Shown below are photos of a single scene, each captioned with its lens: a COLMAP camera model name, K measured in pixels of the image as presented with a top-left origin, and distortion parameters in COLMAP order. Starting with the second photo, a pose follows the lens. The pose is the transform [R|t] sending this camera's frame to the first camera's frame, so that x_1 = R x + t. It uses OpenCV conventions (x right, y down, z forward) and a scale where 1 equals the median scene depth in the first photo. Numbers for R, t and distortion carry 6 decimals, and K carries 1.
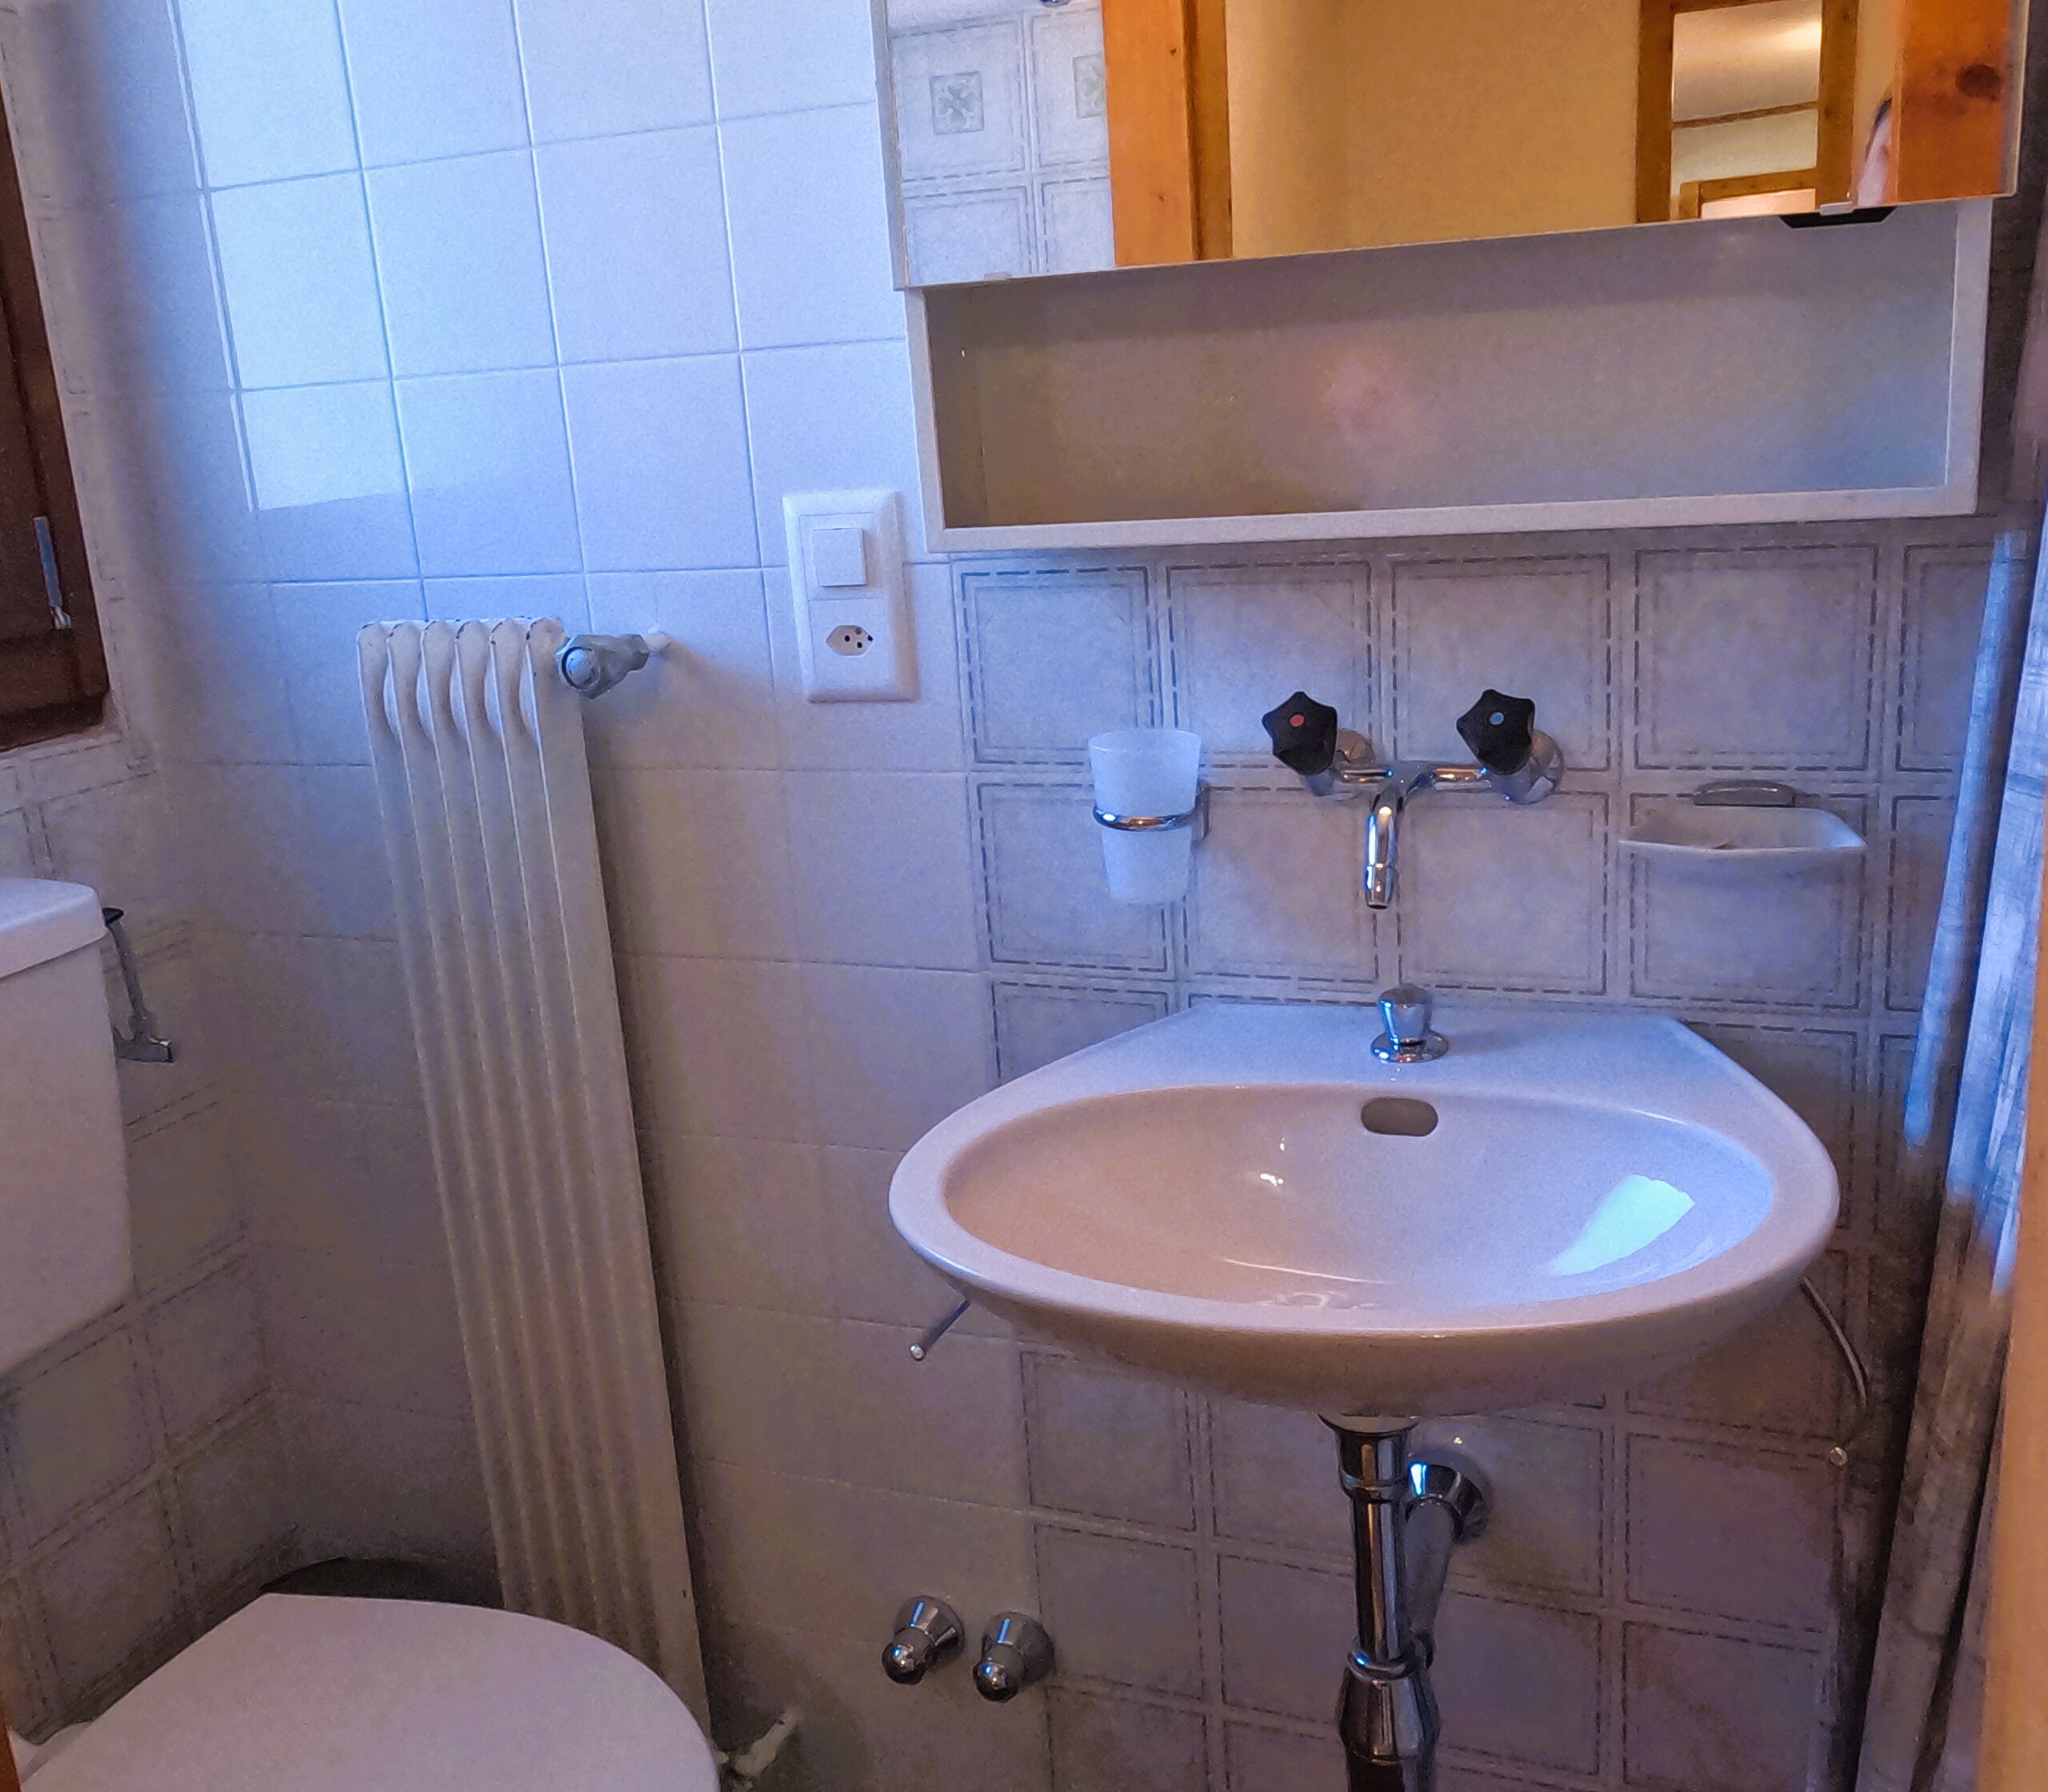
lens RADIAL K [[1894.2, 0, 1024.0], [0, 1894.2, 896.0], [0, 0, 1]] dist [-0.017096, -0.008644]
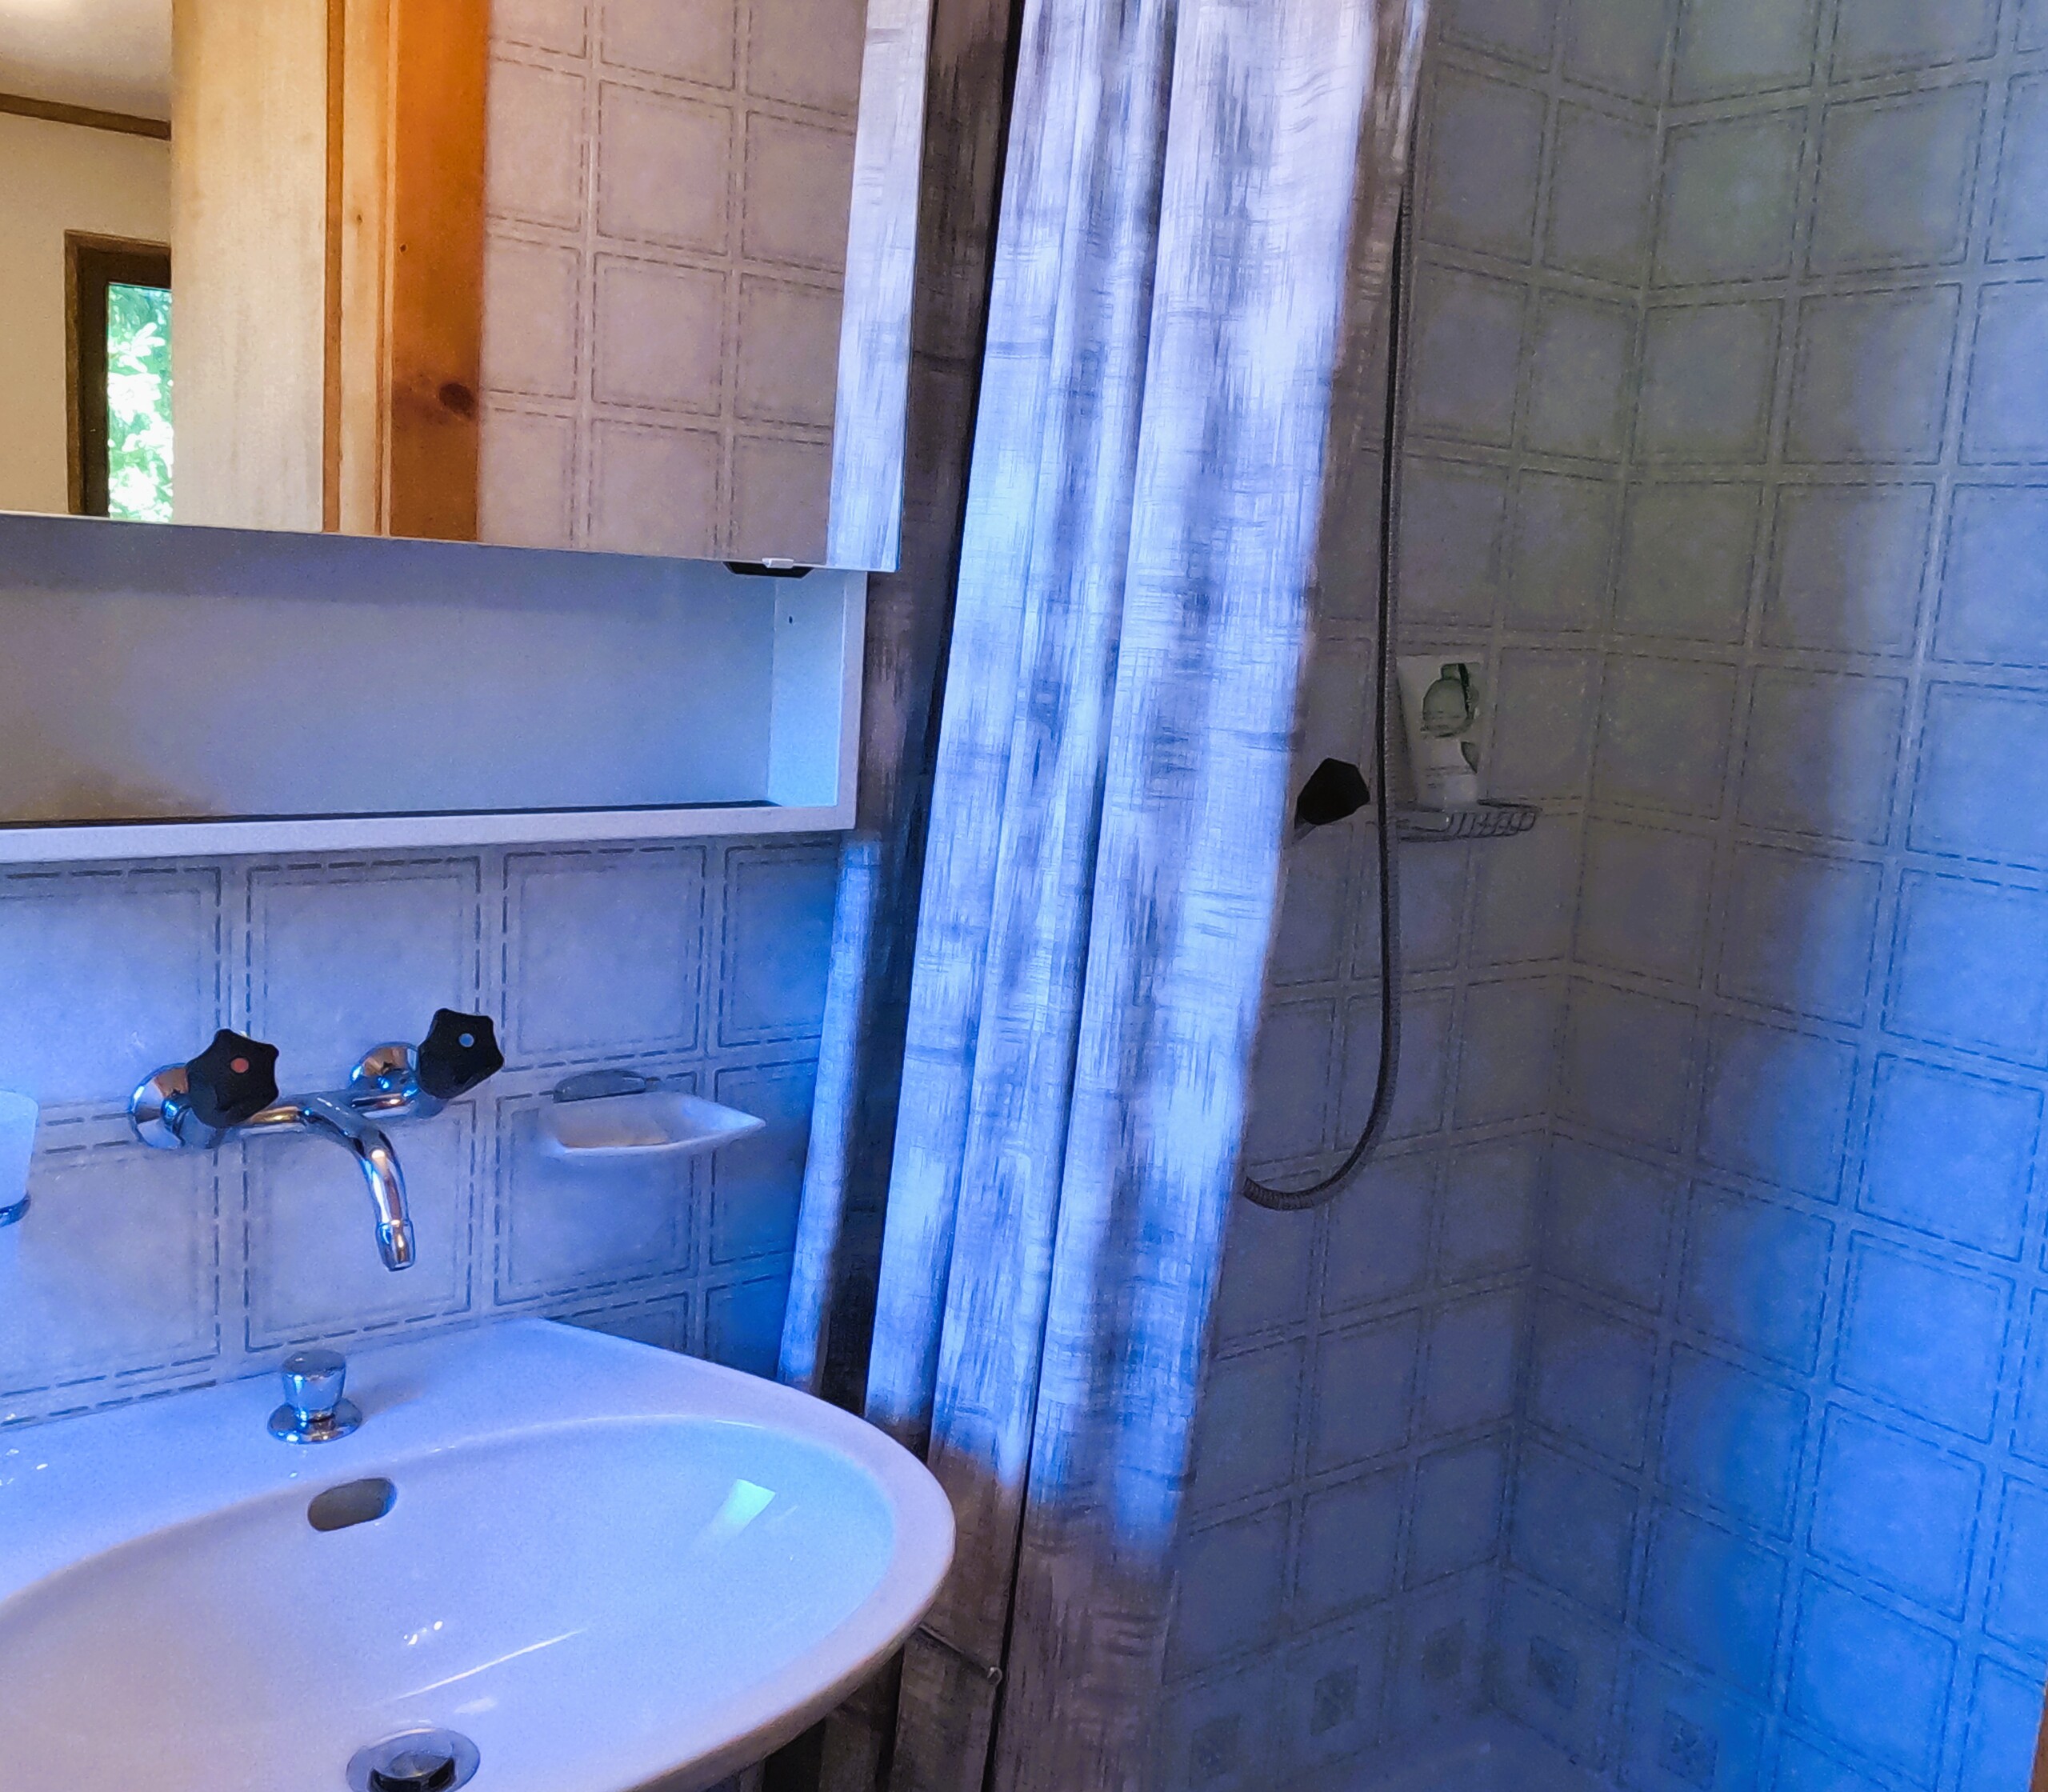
lens RADIAL K [[1894.2, 0, 1024.0], [0, 1894.2, 896.0], [0, 0, 1]] dist [-0.017096, -0.008644]
pose [[0.512592, -0.039082, 0.857742, -0.371880], [0.131290, 0.990784, -0.033316, -0.089471], [-0.848535, 0.129691, 0.512999, 0.258459]]
